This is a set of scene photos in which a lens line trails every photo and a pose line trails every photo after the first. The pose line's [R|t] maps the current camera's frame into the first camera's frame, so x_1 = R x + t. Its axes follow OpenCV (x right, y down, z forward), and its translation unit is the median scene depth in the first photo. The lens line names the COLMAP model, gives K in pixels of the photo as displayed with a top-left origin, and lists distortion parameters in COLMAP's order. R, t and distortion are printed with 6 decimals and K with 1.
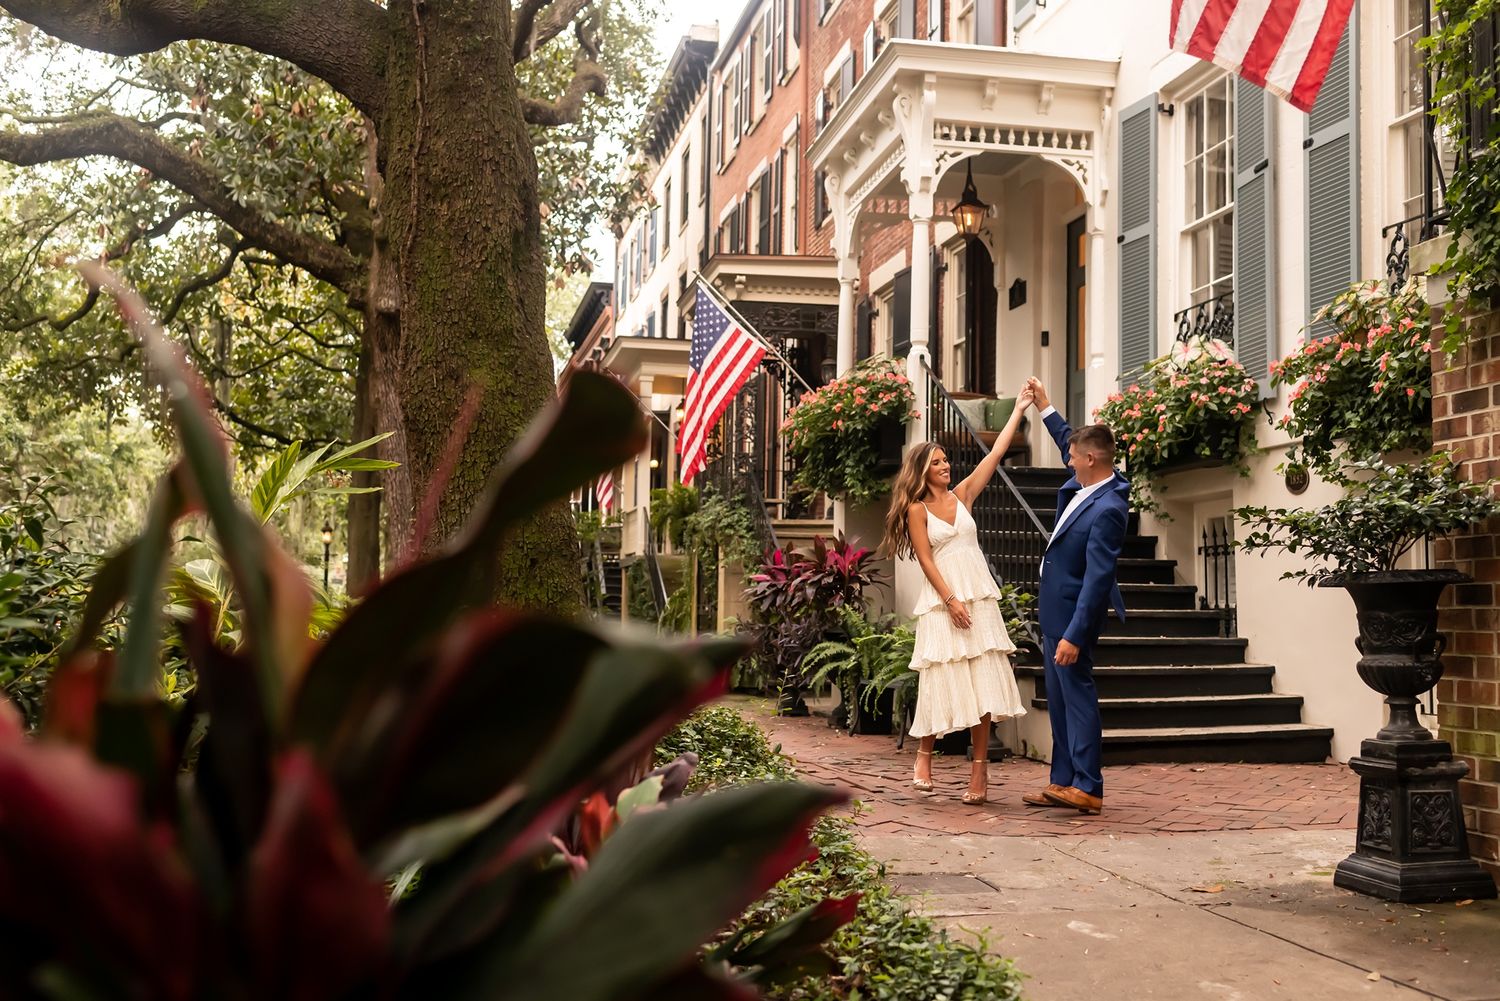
lens RADIAL K [[1547.9, 0, 750.0], [0, 1547.9, 500.5], [0, 0, 1]] dist [0.002695, -0.006151]
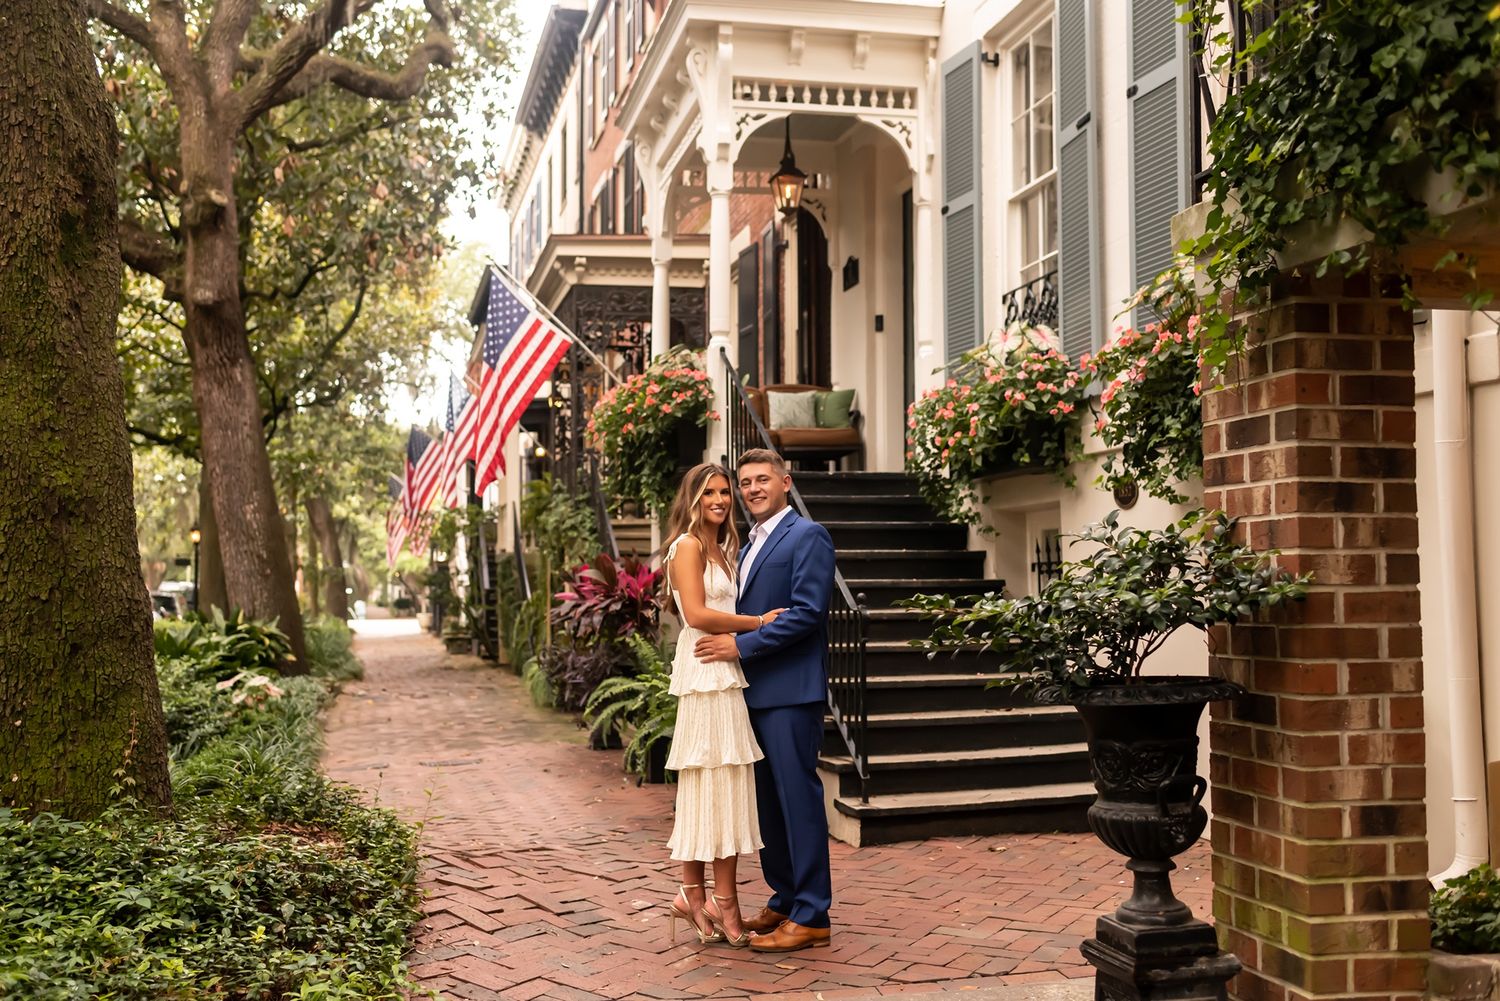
lens RADIAL K [[1487.6, 0, 720.2], [0, 1487.6, 512.3], [0, 0, 1]] dist [0.002505, 0.013829]
pose [[0.999782, -0.020653, 0.003223, 0.109197], [0.020549, 0.999356, 0.029413, -0.026131], [-0.003828, -0.029340, 0.999562, 0.158322]]
